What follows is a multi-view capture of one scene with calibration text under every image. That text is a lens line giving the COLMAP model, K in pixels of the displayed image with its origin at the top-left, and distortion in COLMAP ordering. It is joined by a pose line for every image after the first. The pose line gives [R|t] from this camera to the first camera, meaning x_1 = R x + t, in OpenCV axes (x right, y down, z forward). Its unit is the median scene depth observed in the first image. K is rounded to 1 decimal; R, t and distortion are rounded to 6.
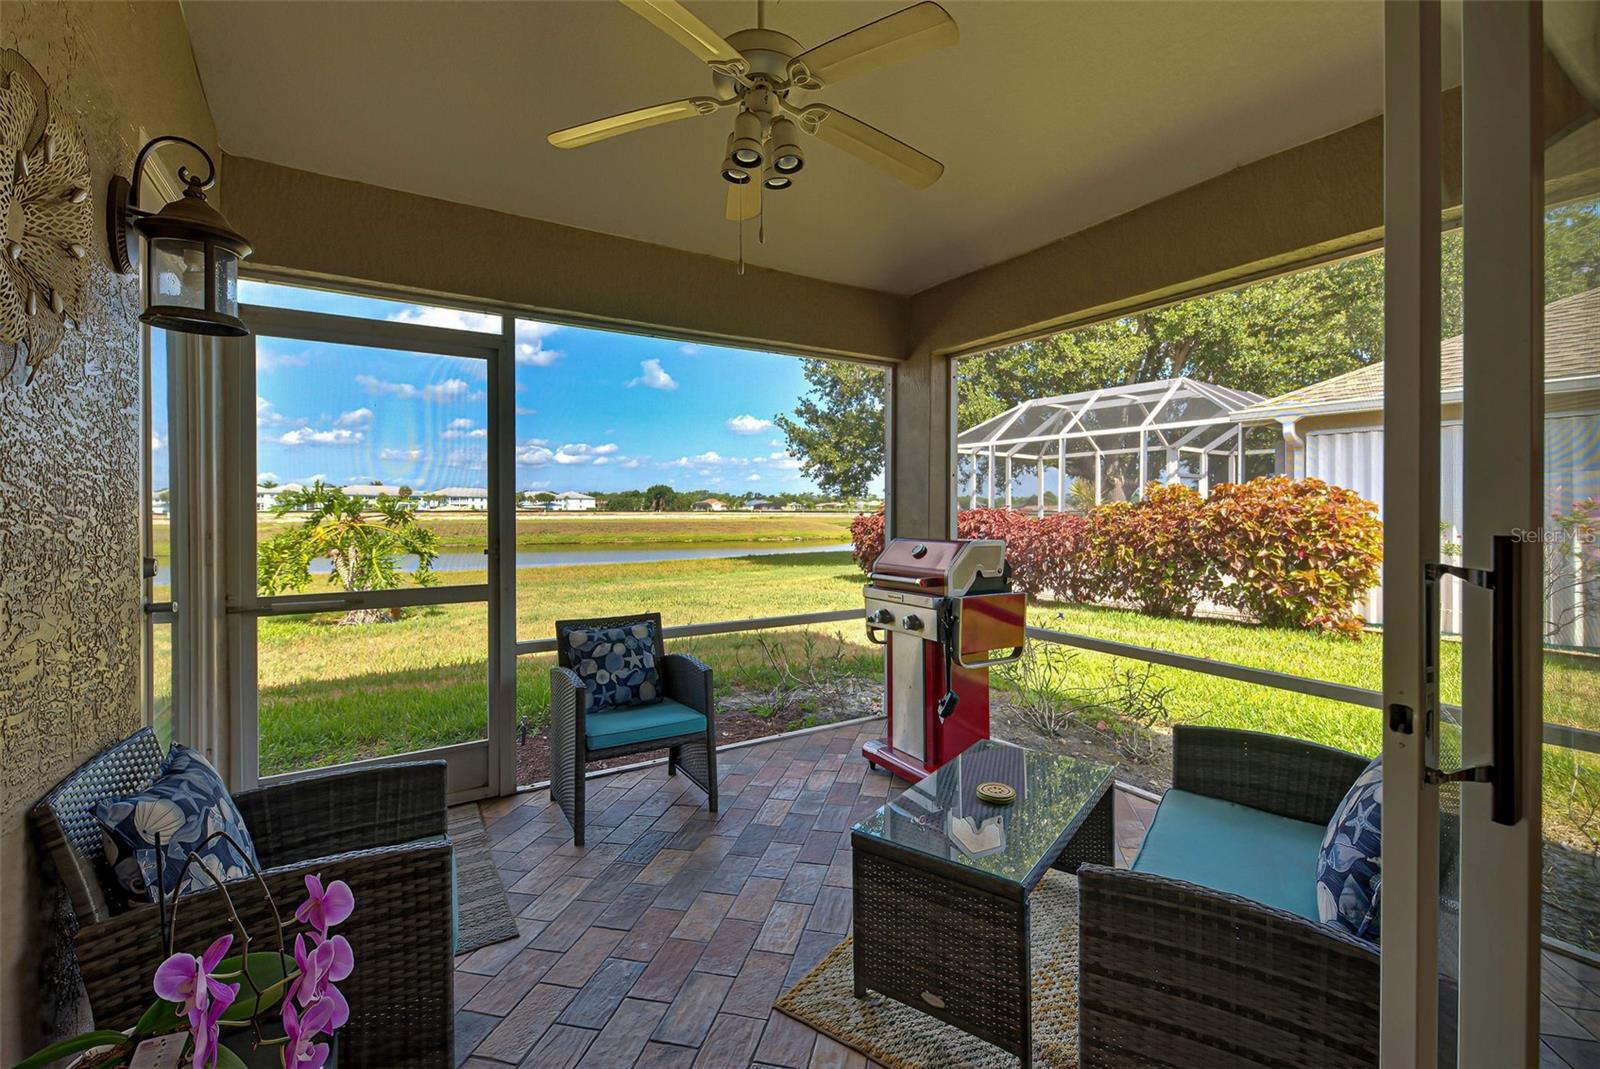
lens RADIAL K [[693.7, 0, 842.2], [0, 693.7, 517.9], [0, 0, 1]] dist [0.009704, -0.002748]
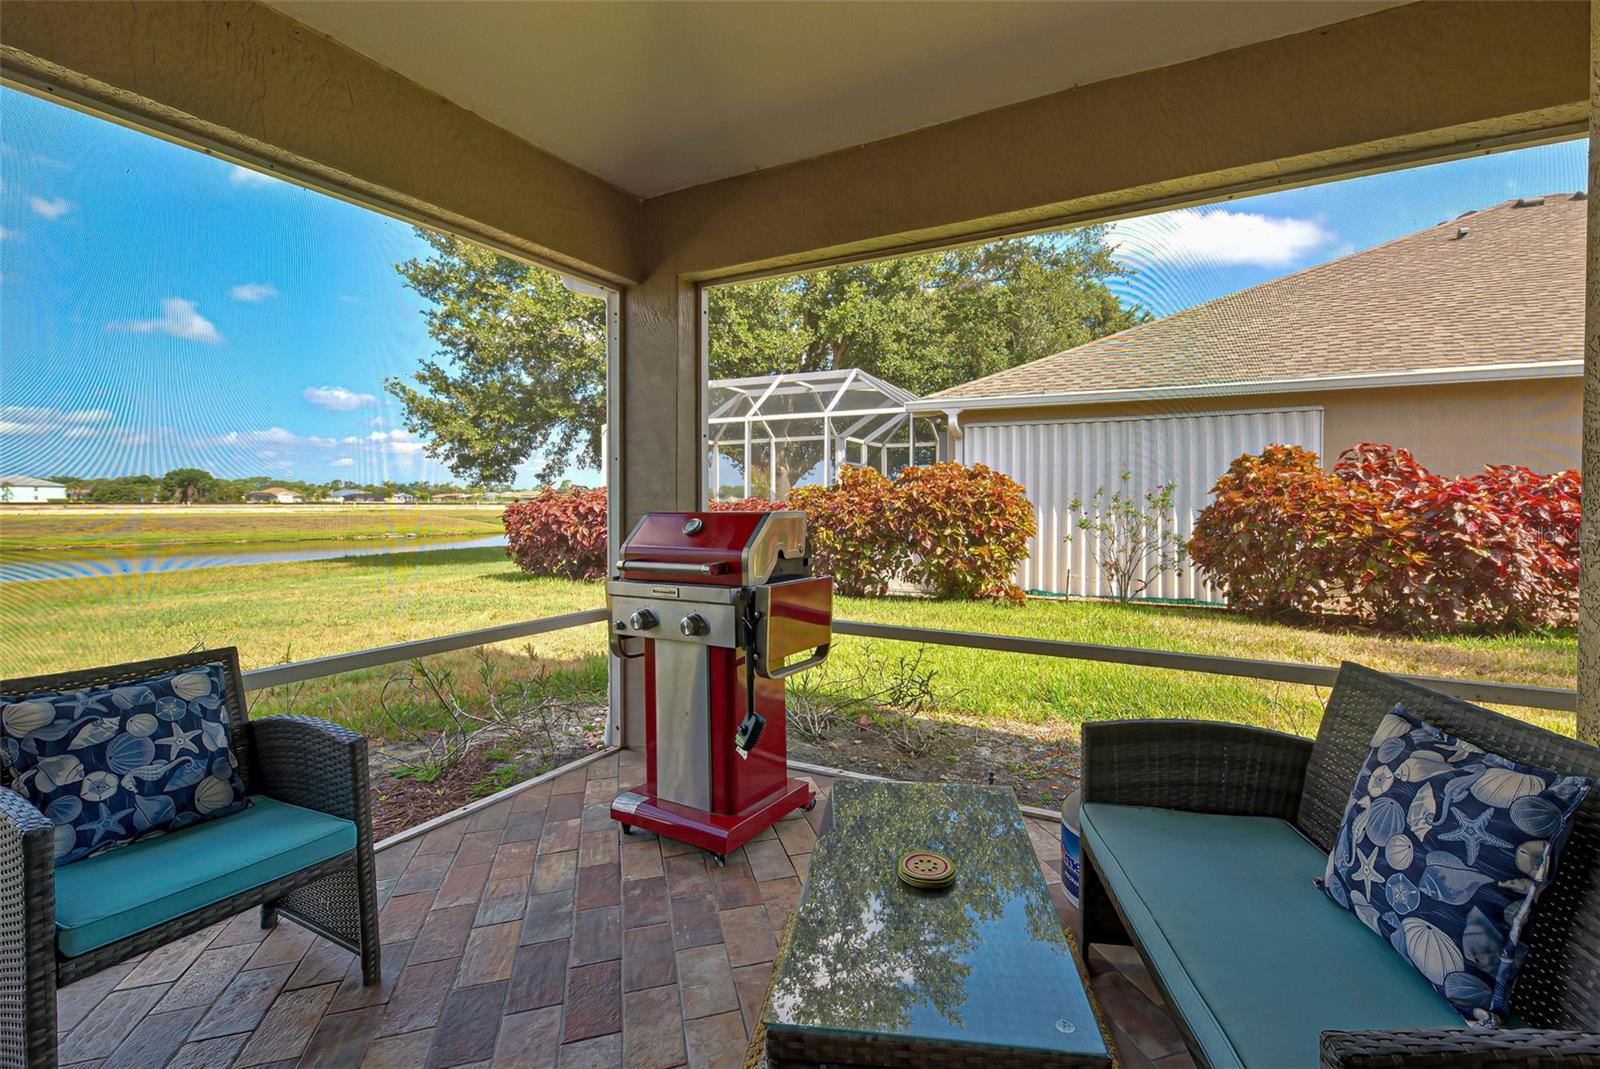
lens RADIAL K [[693.7, 0, 844.2], [0, 693.7, 517.3], [0, 0, 1]] dist [0.009704, -0.002748]
pose [[0.879123, -0.012508, 0.476431, -0.077308], [0.007309, 0.999892, 0.012765, 0.022049], [-0.476539, -0.007740, 0.879119, 0.212061]]
